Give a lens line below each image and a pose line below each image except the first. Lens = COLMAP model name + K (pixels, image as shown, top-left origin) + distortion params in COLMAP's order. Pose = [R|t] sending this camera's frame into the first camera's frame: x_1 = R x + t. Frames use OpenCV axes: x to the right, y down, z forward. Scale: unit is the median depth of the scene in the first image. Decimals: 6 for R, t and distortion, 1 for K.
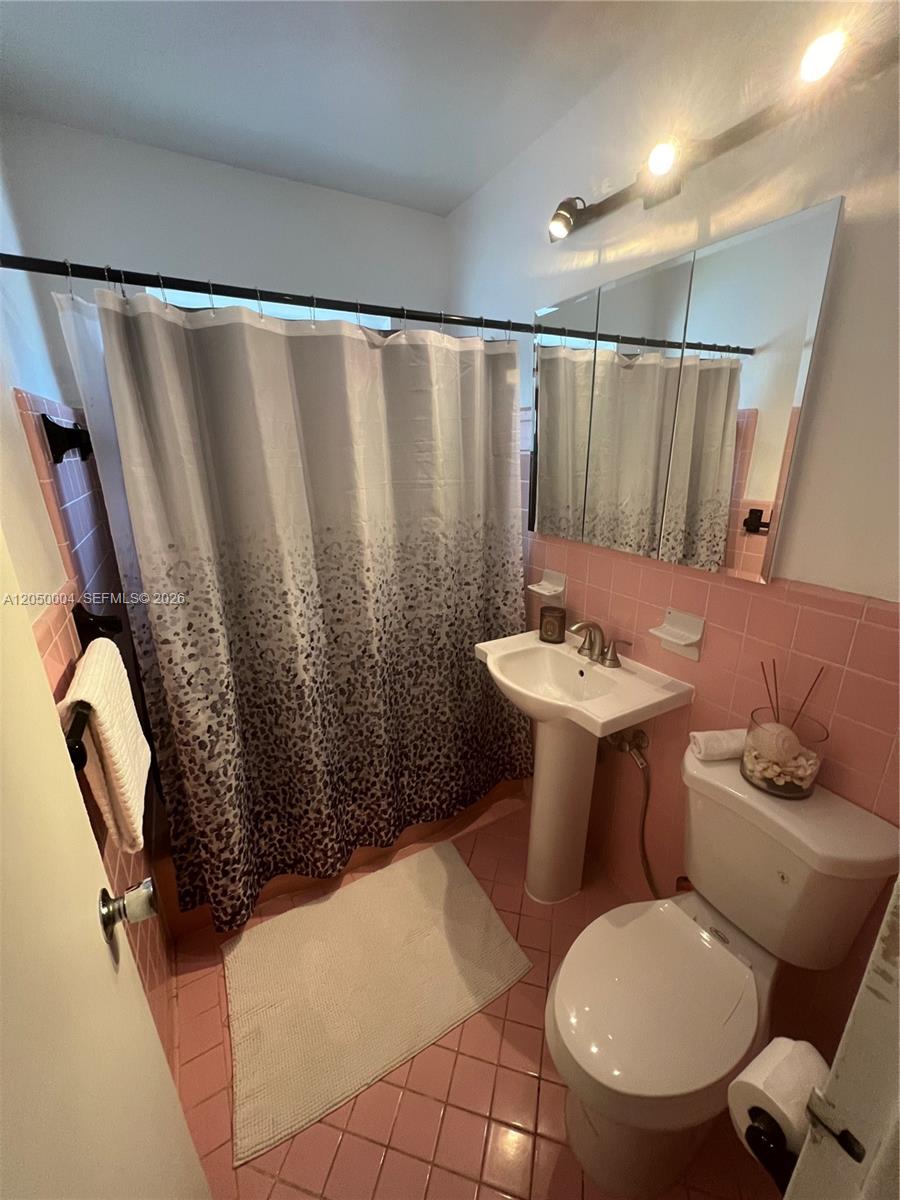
lens RADIAL K [[482.0, 0, 458.6], [0, 482.0, 602.2], [0, 0, 1]] dist [-0.002825, 0.000870]
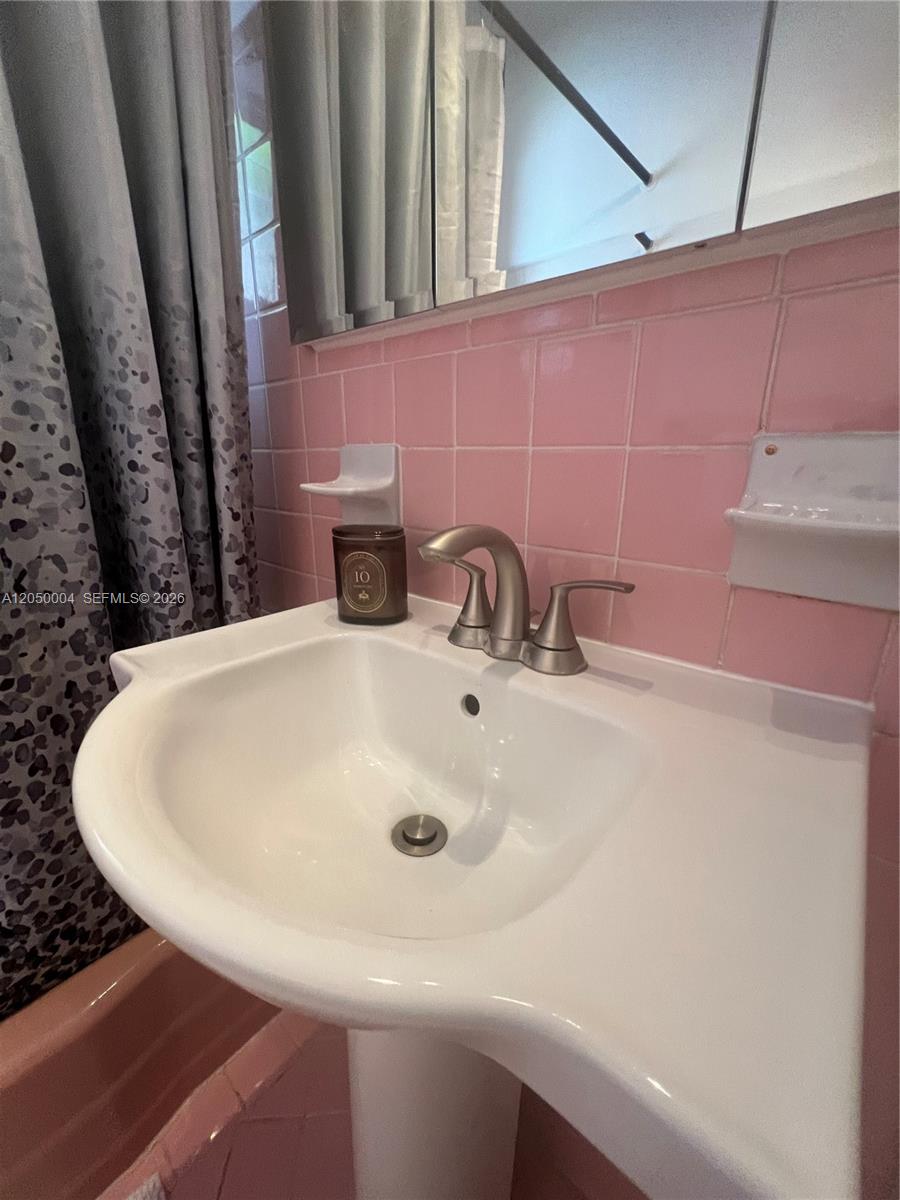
lens RADIAL K [[482.0, 0, 446.9], [0, 482.0, 602.6], [0, 0, 1]] dist [-0.002825, 0.000870]
pose [[0.951204, -0.070853, 0.300318, 0.152146], [0.079631, 0.996678, -0.017076, 0.085922], [-0.298111, 0.040158, 0.953686, 0.701393]]
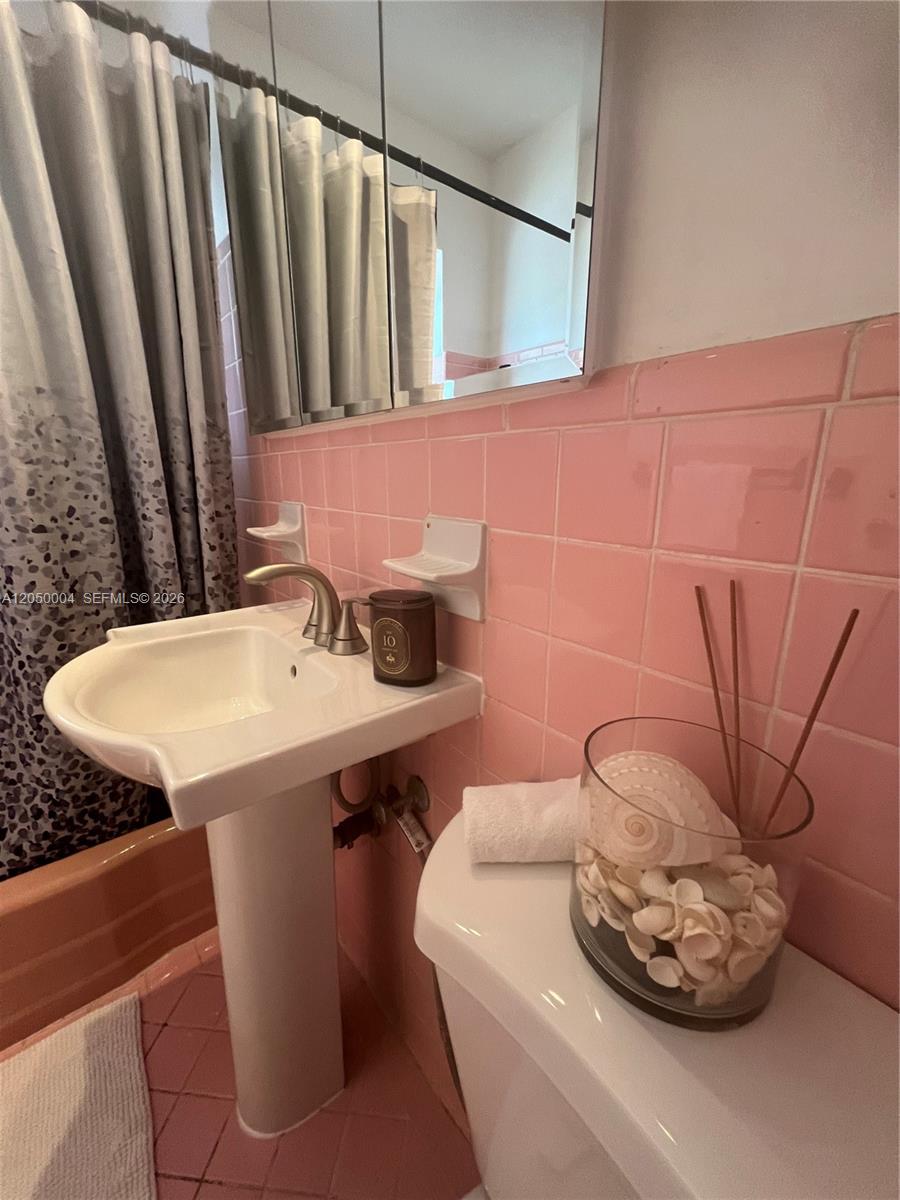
lens RADIAL K [[482.0, 0, 446.2], [0, 482.0, 601.3], [0, 0, 1]] dist [-0.002825, 0.000870]
pose [[0.990225, -0.021664, 0.137788, 0.341521], [0.030931, 0.997375, -0.065472, 0.111579], [-0.136008, 0.069094, 0.988295, 0.473242]]
